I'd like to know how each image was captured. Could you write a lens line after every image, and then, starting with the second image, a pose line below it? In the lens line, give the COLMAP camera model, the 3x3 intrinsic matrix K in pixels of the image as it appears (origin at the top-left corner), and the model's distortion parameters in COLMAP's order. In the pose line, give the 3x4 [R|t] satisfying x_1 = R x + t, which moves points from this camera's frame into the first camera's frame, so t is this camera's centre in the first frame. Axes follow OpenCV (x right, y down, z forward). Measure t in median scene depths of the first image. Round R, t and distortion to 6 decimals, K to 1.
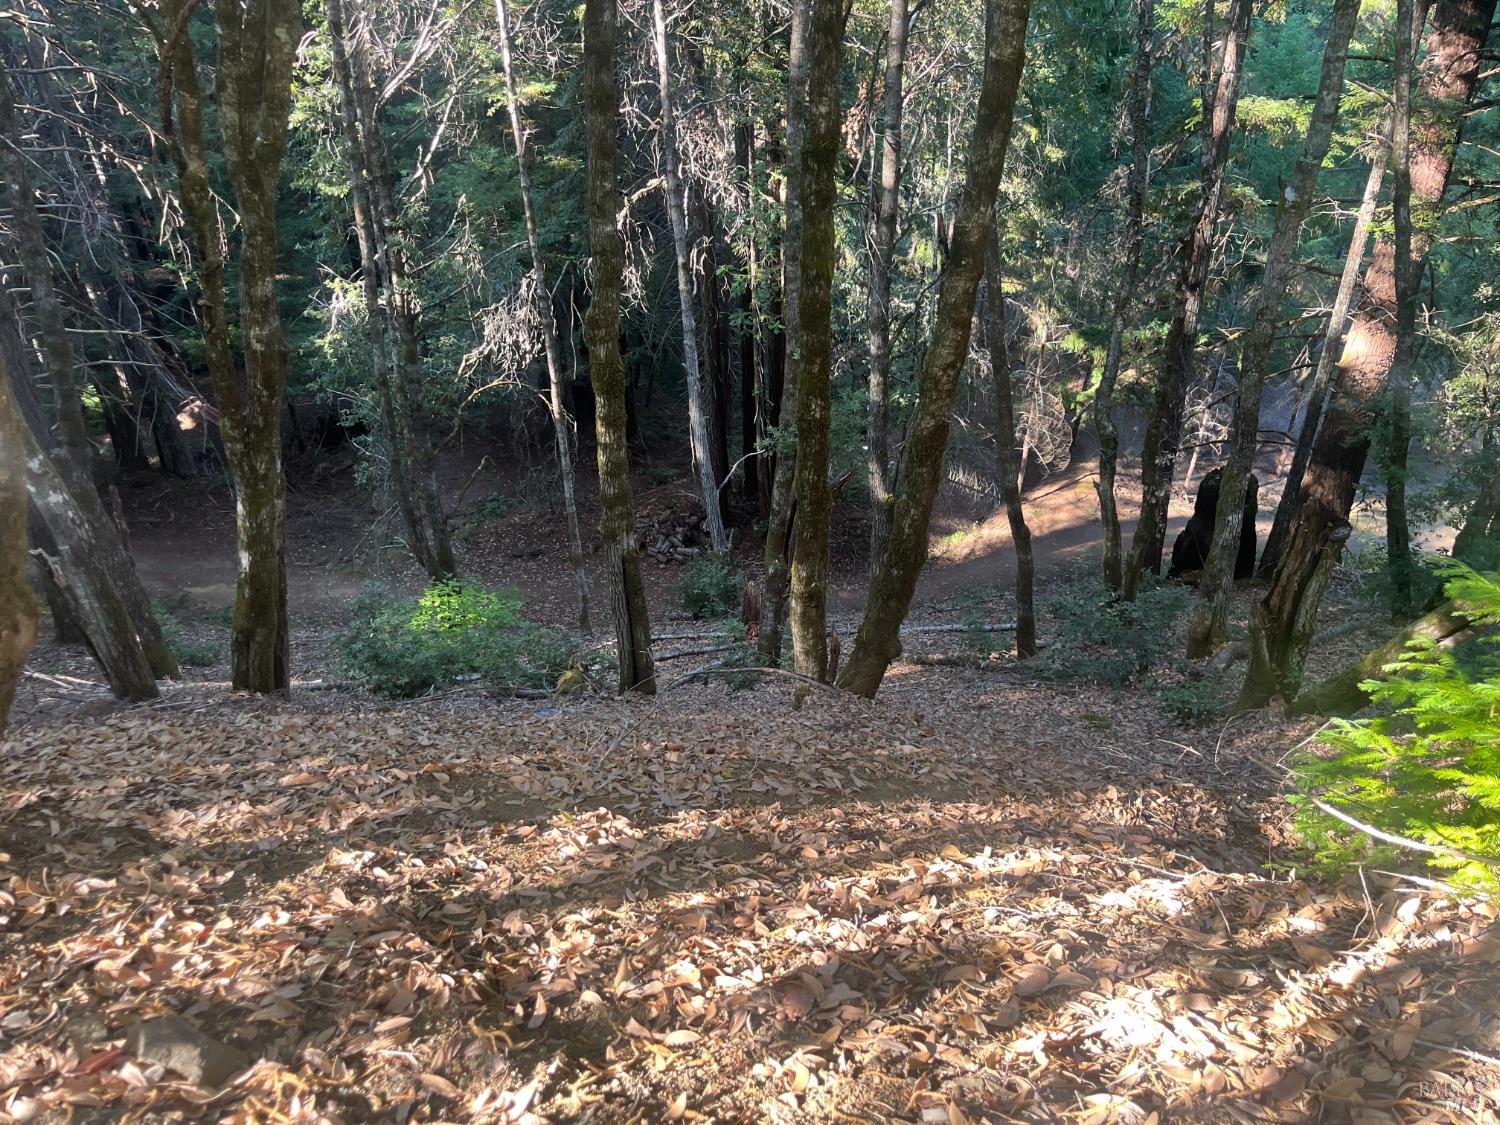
lens RADIAL K [[1092.7, 0, 750.1], [0, 1092.7, 556.4], [0, 0, 1]] dist [-0.011481, -0.023734]
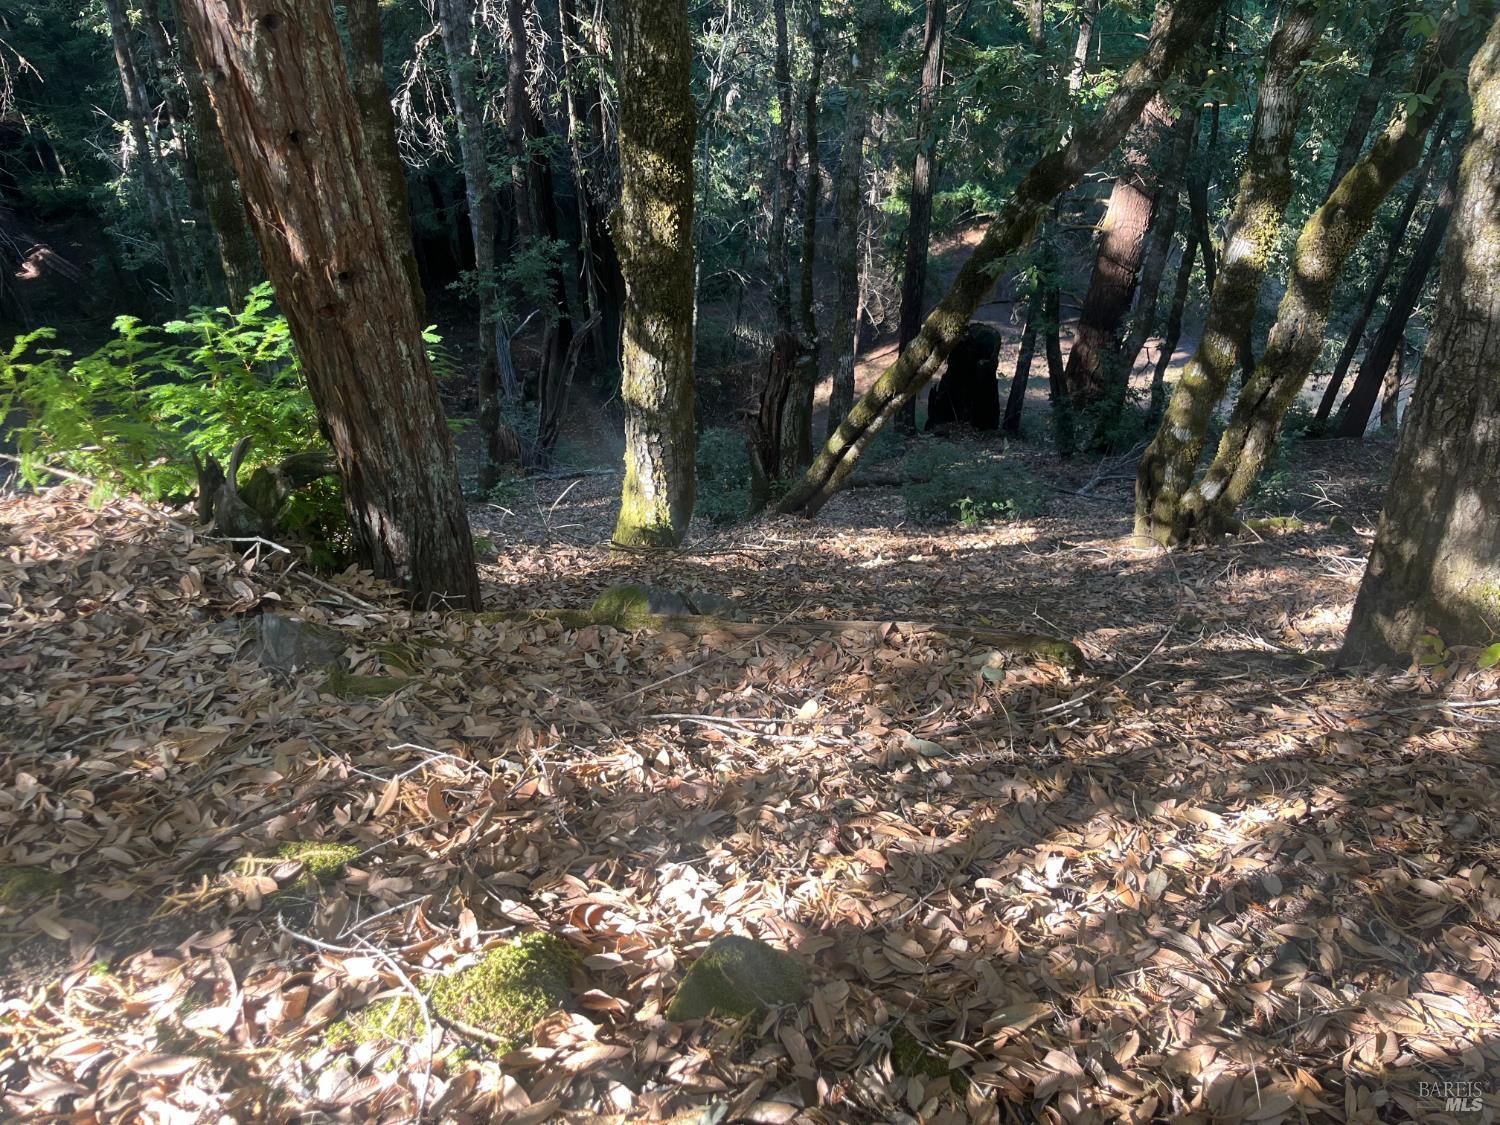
lens RADIAL K [[1092.7, 0, 749.8], [0, 1092.7, 567.7], [0, 0, 1]] dist [-0.011481, -0.023734]
pose [[0.999181, 0.008739, 0.039518, 0.112824], [-0.013716, 0.991747, 0.127478, 0.012804], [-0.038078, -0.127915, 0.991054, -0.045877]]
